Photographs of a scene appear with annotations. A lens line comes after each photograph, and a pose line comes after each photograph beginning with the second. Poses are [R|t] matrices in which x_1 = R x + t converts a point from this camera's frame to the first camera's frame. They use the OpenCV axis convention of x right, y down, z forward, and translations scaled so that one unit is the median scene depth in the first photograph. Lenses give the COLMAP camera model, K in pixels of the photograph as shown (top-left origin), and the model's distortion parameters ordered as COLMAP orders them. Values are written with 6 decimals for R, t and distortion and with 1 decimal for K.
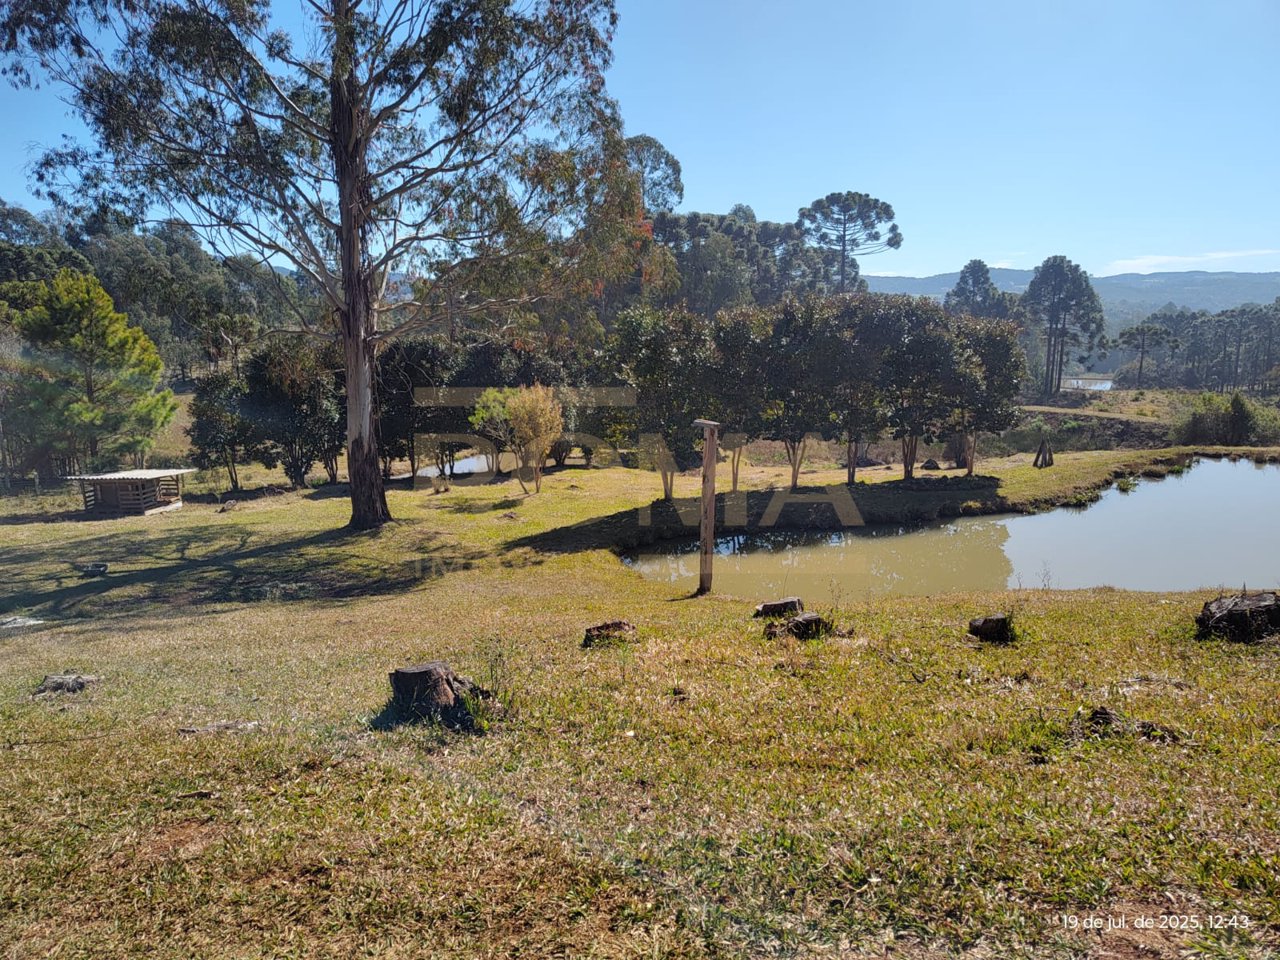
lens RADIAL K [[878.6, 0, 637.8], [0, 878.6, 479.9], [0, 0, 1]] dist [0.042901, -0.052912]
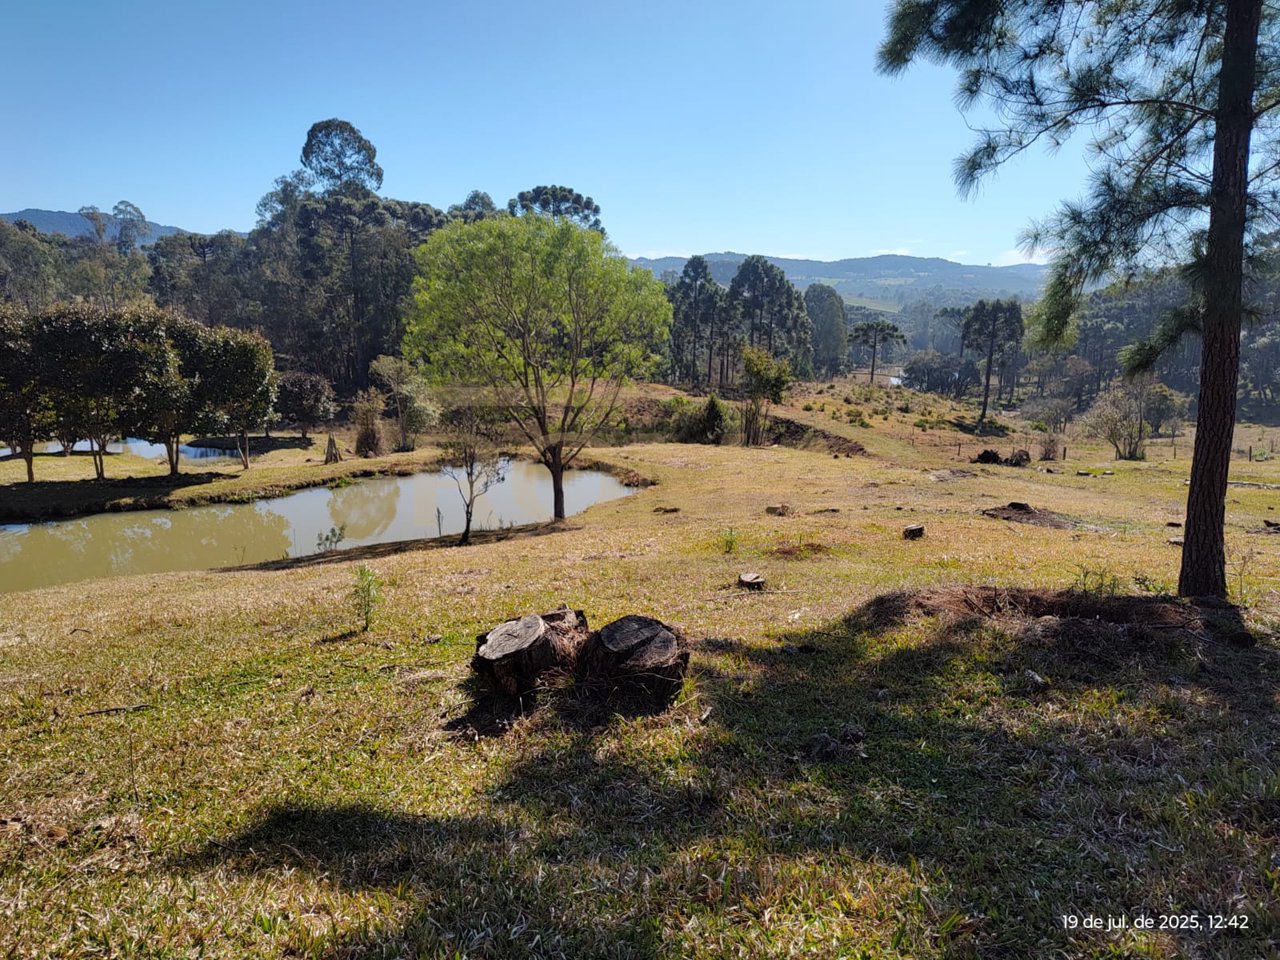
lens RADIAL K [[878.6, 0, 652.4], [0, 878.6, 475.4], [0, 0, 1]] dist [0.042901, -0.052912]
pose [[0.995151, 0.010753, 0.097774, 0.829635], [-0.012991, 0.999667, 0.022276, -0.034169], [-0.097502, -0.023438, 0.994959, -0.157901]]
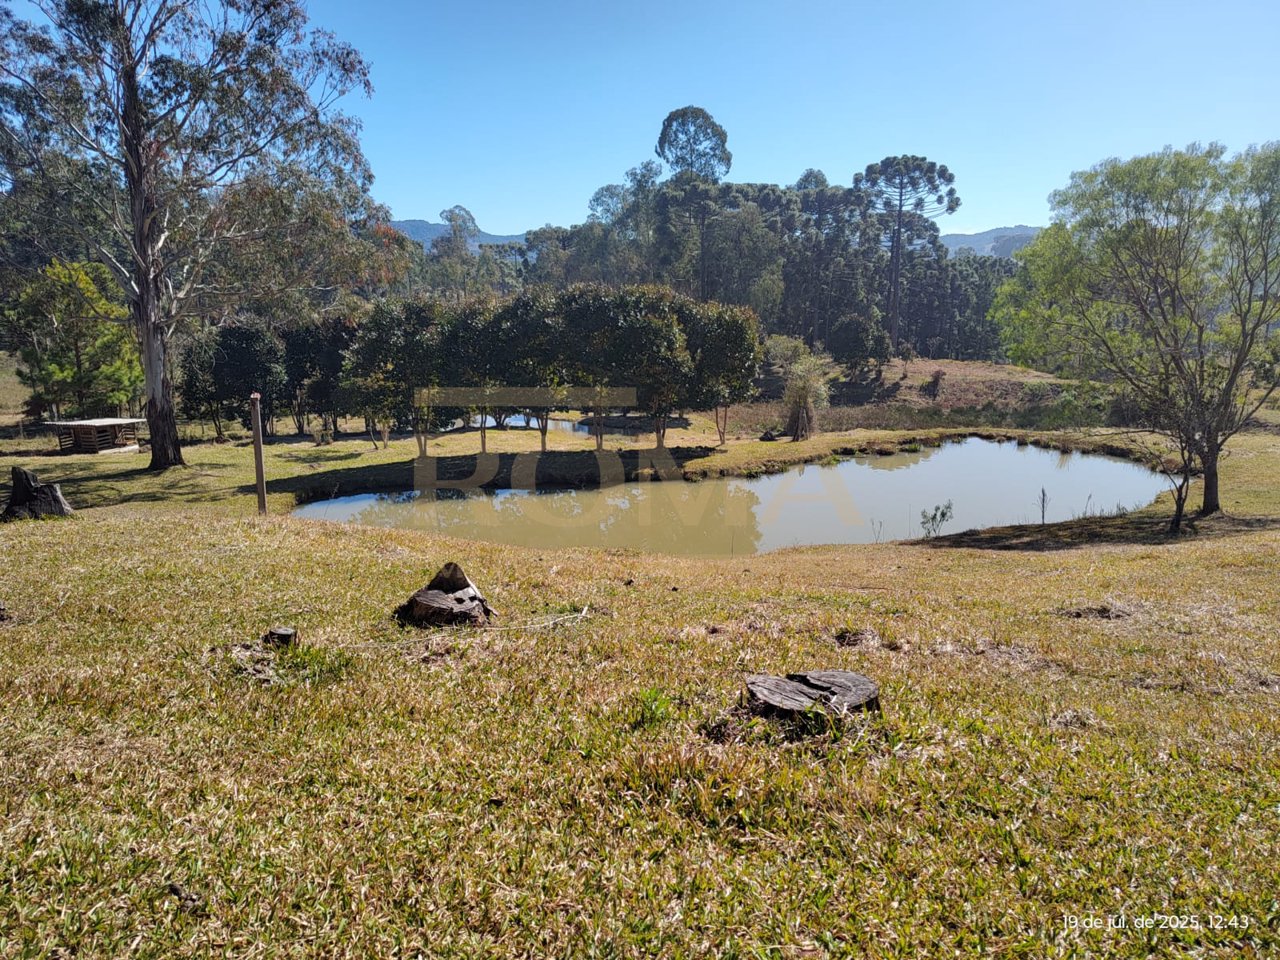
lens RADIAL K [[878.6, 0, 634.2], [0, 878.6, 480.2], [0, 0, 1]] dist [0.042901, -0.052912]
pose [[0.976687, 0.044811, -0.209941, 0.543327], [-0.035202, 0.998164, 0.049291, -0.015255], [0.211764, -0.040752, 0.976471, -0.113121]]
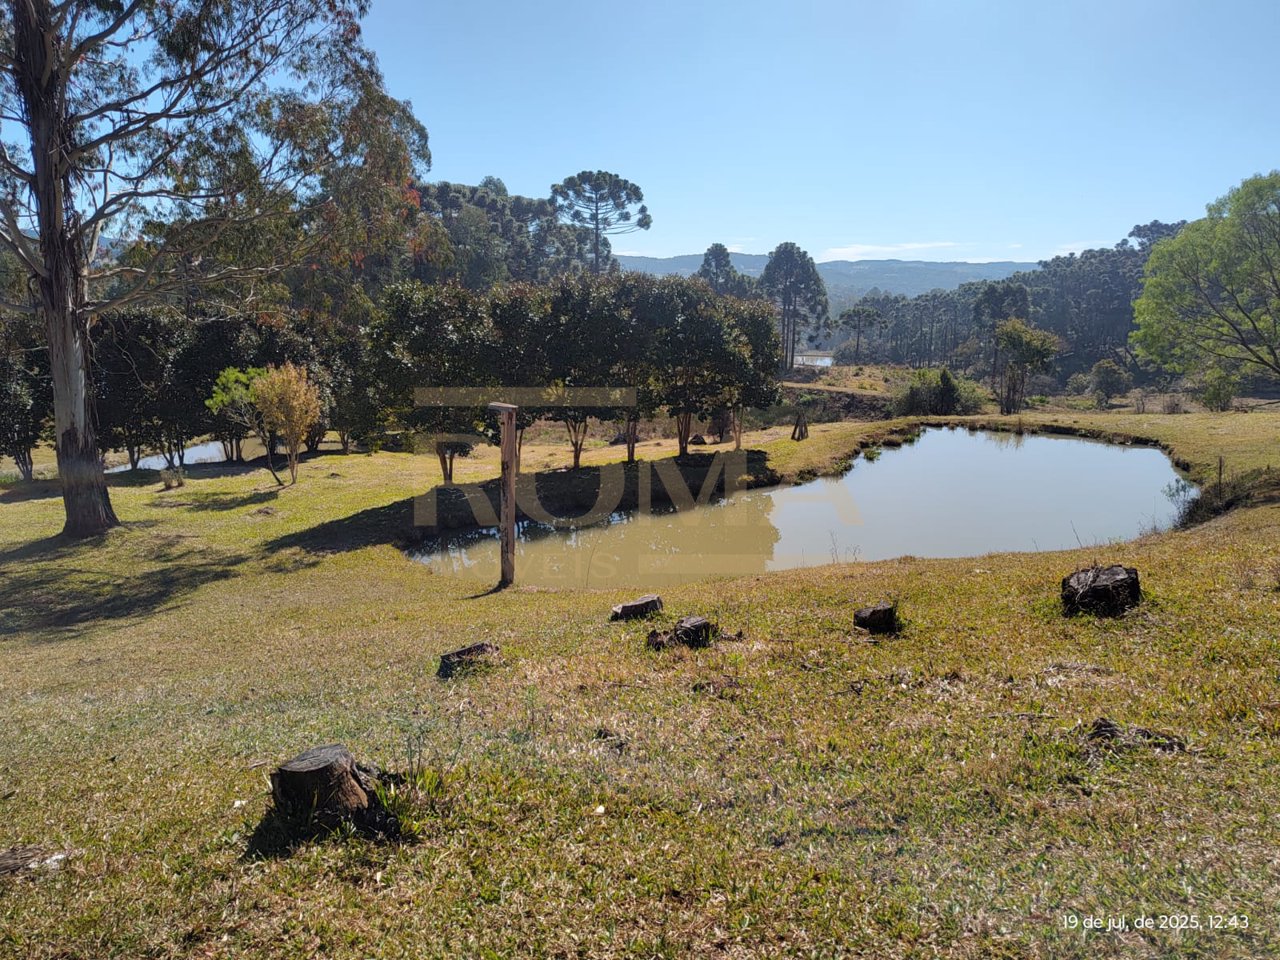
lens RADIAL K [[878.6, 0, 647.5], [0, 878.6, 476.9], [0, 0, 1]] dist [0.042901, -0.052912]
pose [[0.958471, -0.040588, 0.282287, -0.025928], [0.034174, 0.999034, 0.027610, -0.005870], [-0.283135, -0.016816, 0.958933, 0.029040]]
